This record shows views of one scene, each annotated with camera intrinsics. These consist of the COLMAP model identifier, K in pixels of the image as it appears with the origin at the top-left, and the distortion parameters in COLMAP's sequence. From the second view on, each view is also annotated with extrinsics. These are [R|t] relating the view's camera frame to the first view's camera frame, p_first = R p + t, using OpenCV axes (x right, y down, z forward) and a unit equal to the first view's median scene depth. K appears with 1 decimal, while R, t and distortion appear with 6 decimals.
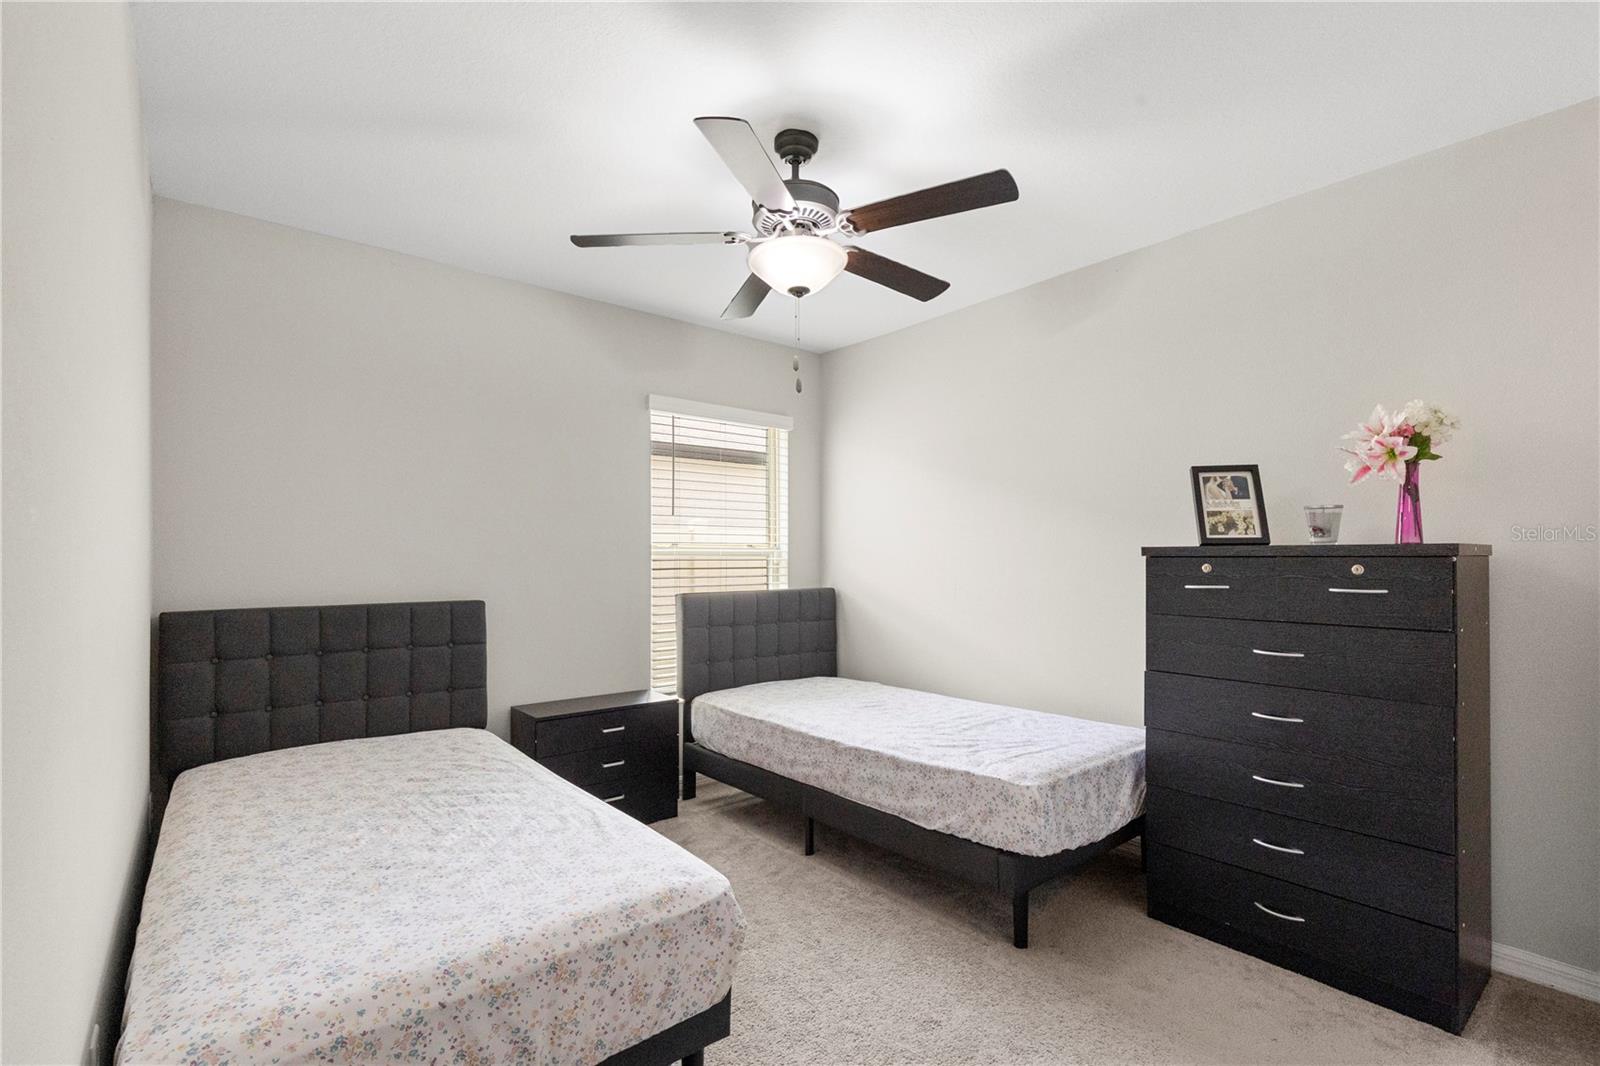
lens RADIAL K [[731.9, 0, 806.7], [0, 731.9, 544.5], [0, 0, 1]] dist [0.008888, -0.001581]
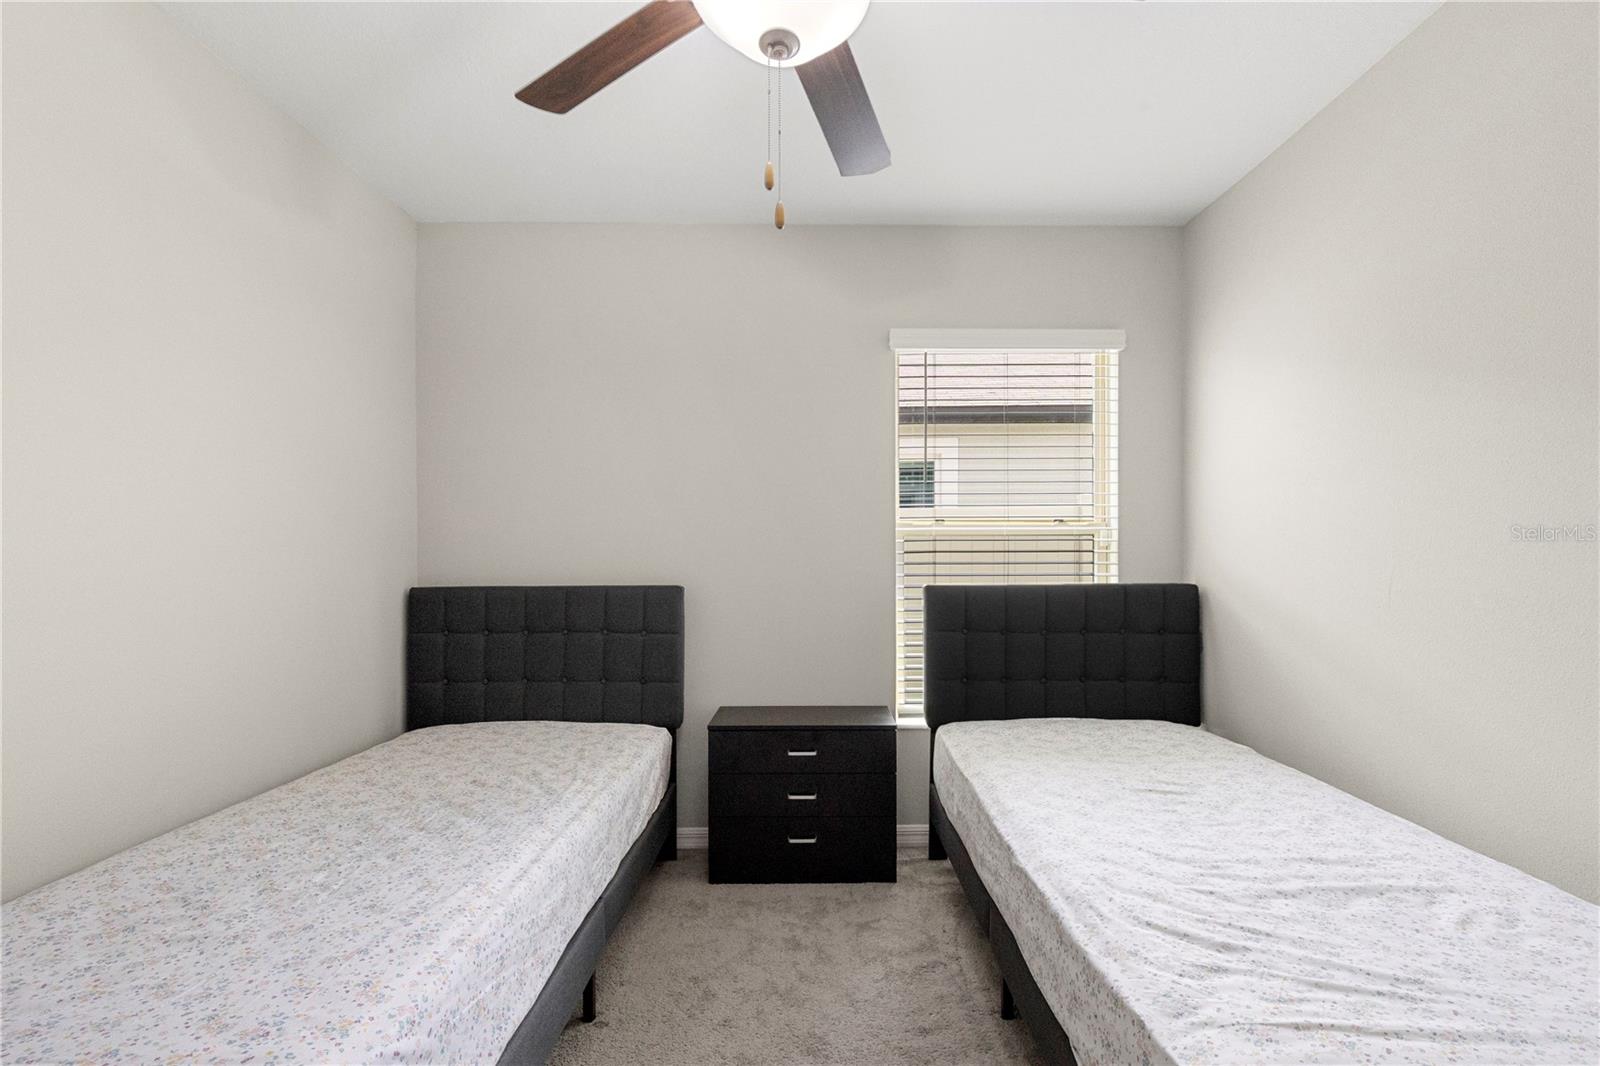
lens RADIAL K [[731.9, 0, 808.3], [0, 731.9, 544.5], [0, 0, 1]] dist [0.008888, -0.001581]
pose [[0.777577, -0.004299, -0.628773, 0.267351], [0.014321, 0.999838, 0.010873, 0.019714], [0.628624, -0.017459, 0.777513, 0.433699]]
